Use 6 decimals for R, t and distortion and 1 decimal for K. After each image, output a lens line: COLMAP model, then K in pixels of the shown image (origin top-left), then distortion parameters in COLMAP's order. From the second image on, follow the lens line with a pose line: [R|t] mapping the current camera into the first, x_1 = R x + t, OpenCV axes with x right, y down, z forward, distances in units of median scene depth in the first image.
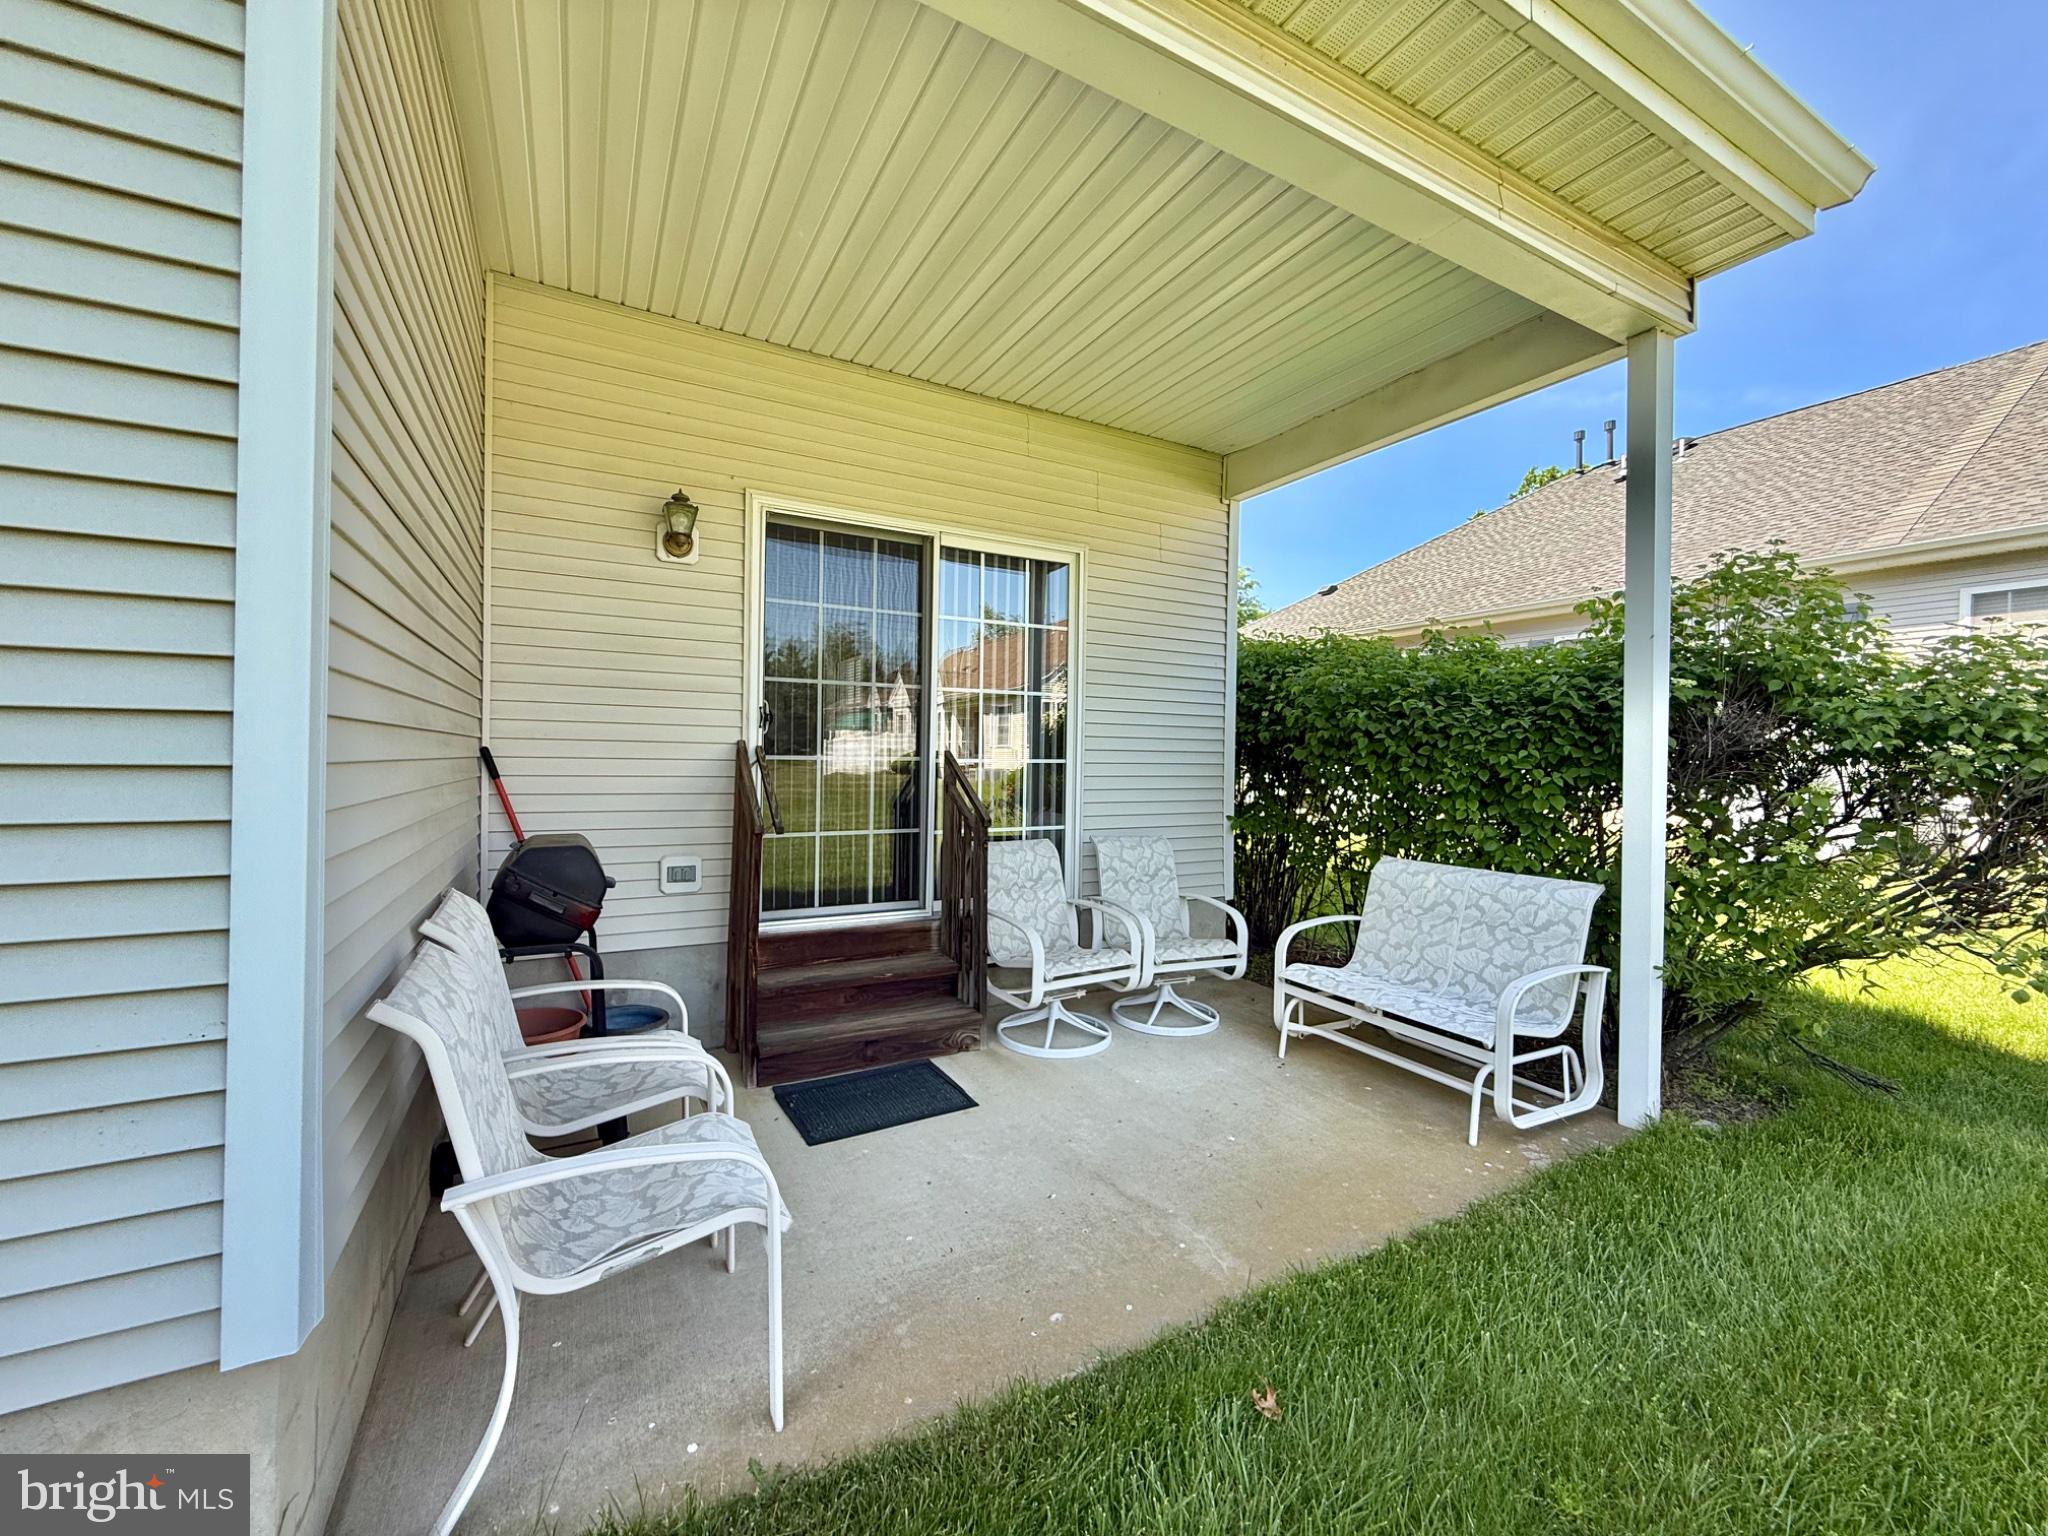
lens RADIAL K [[813.4, 0, 1012.6], [0, 813.4, 754.7], [0, 0, 1]] dist [-0.000645, 0.000035]
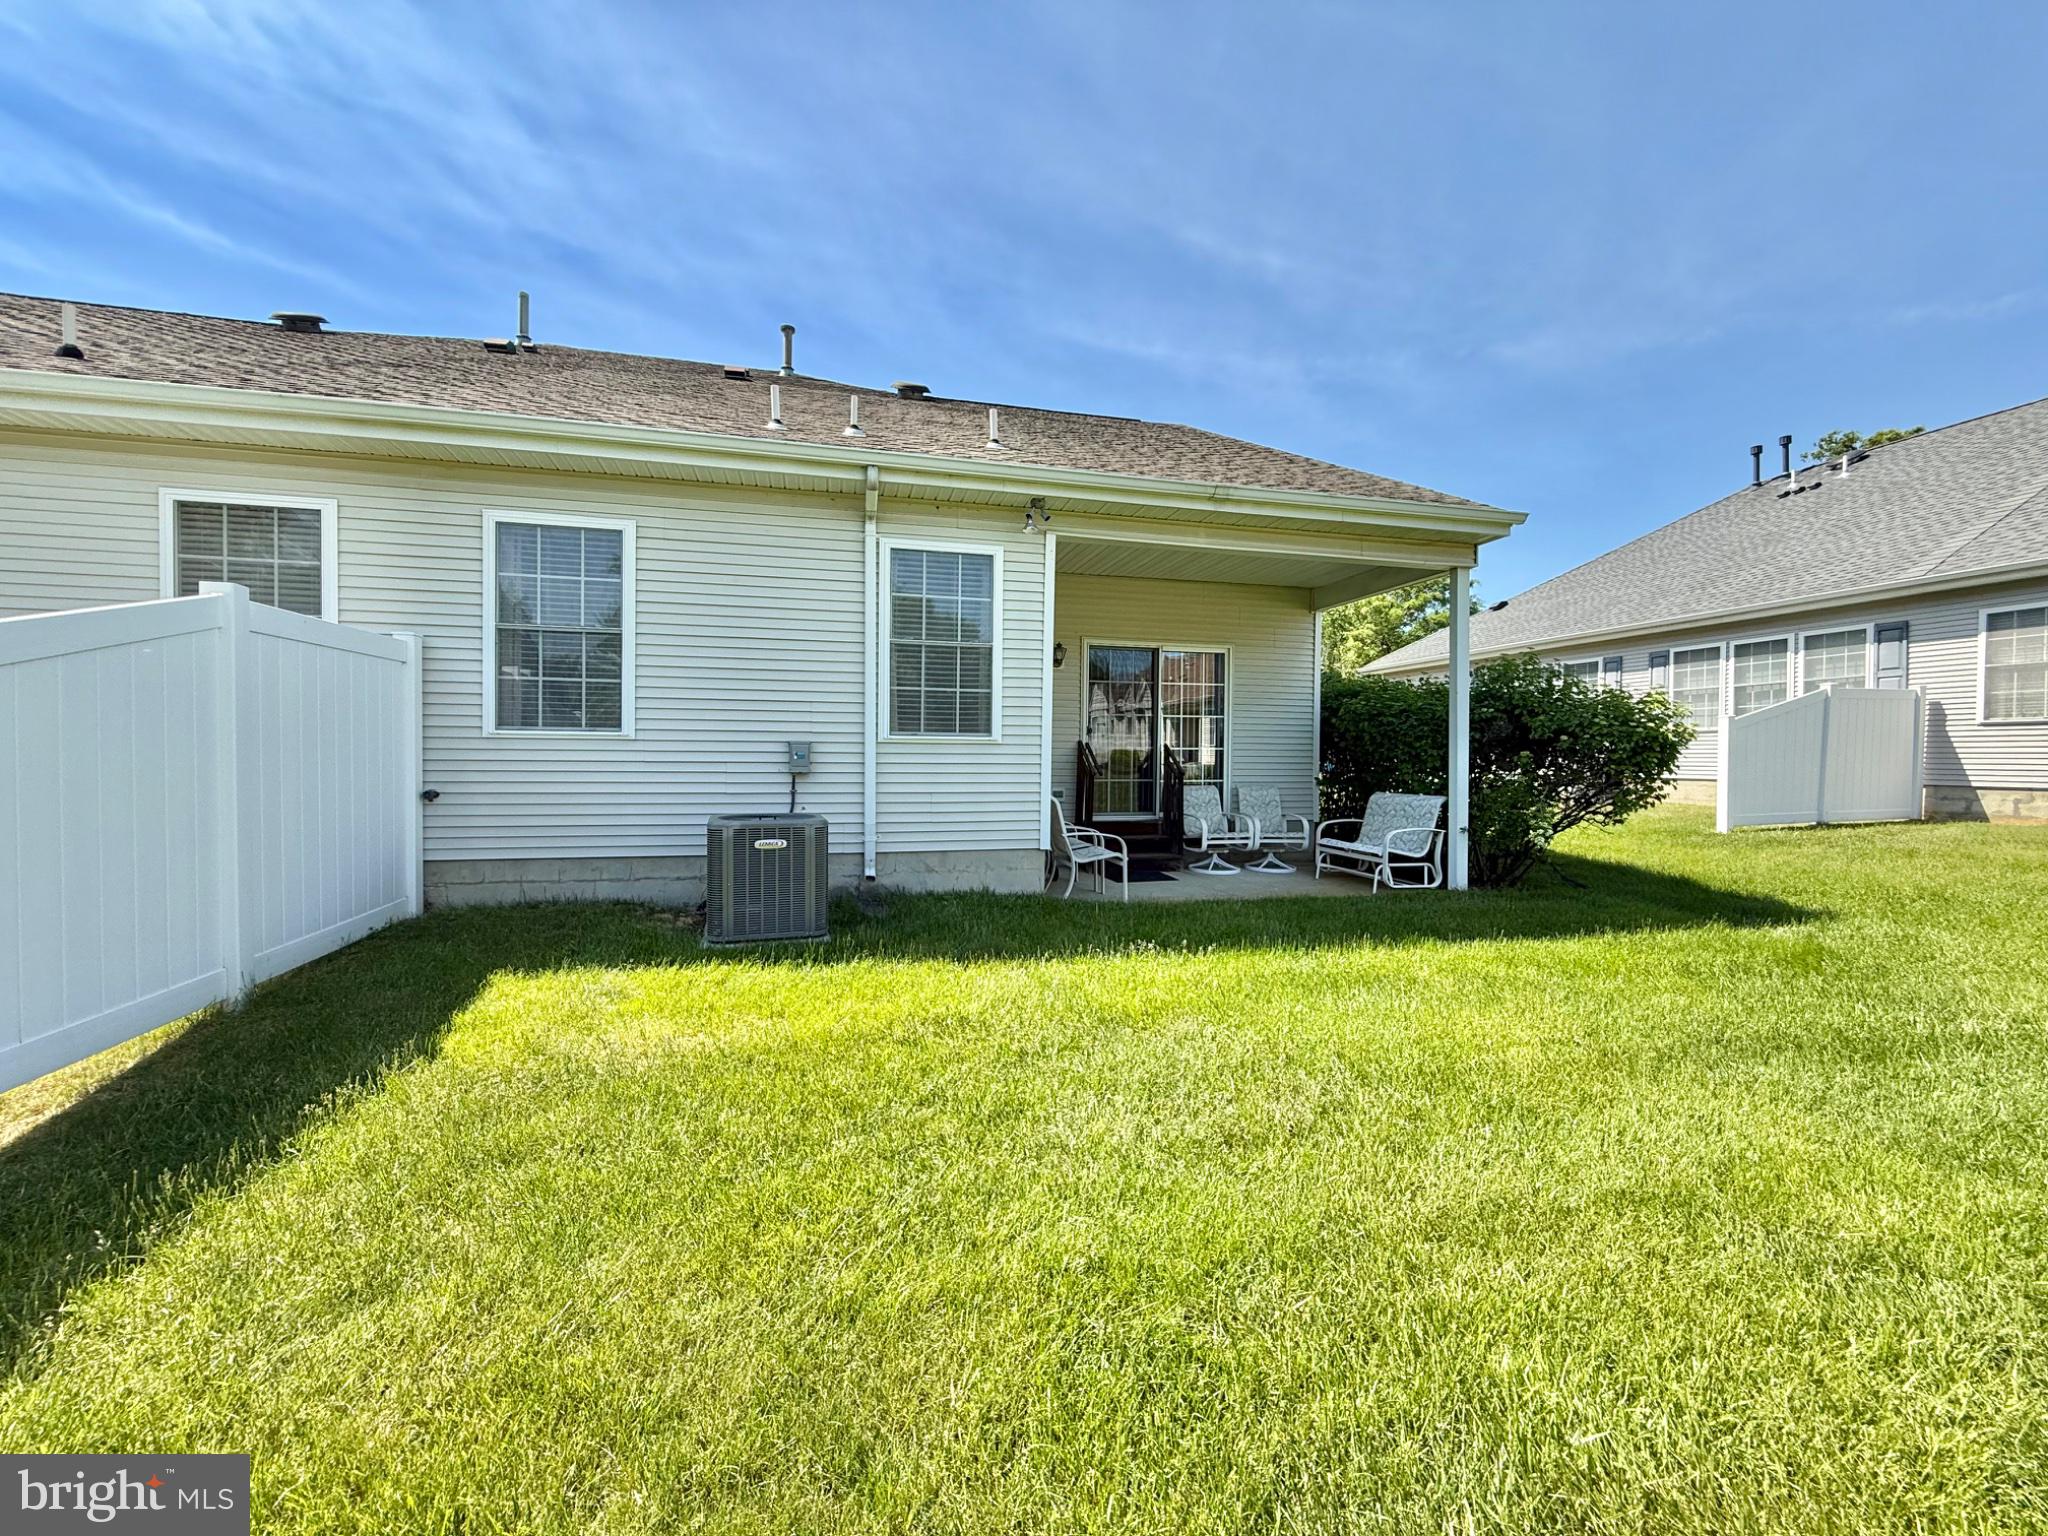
lens RADIAL K [[813.4, 0, 1012.6], [0, 813.4, 754.7], [0, 0, 1]] dist [-0.000645, 0.000035]
pose [[0.965006, -0.007004, -0.262135, 0.103523], [0.006974, 0.999975, -0.001044, 0.024986], [0.262136, -0.000821, 0.965031, -1.305202]]
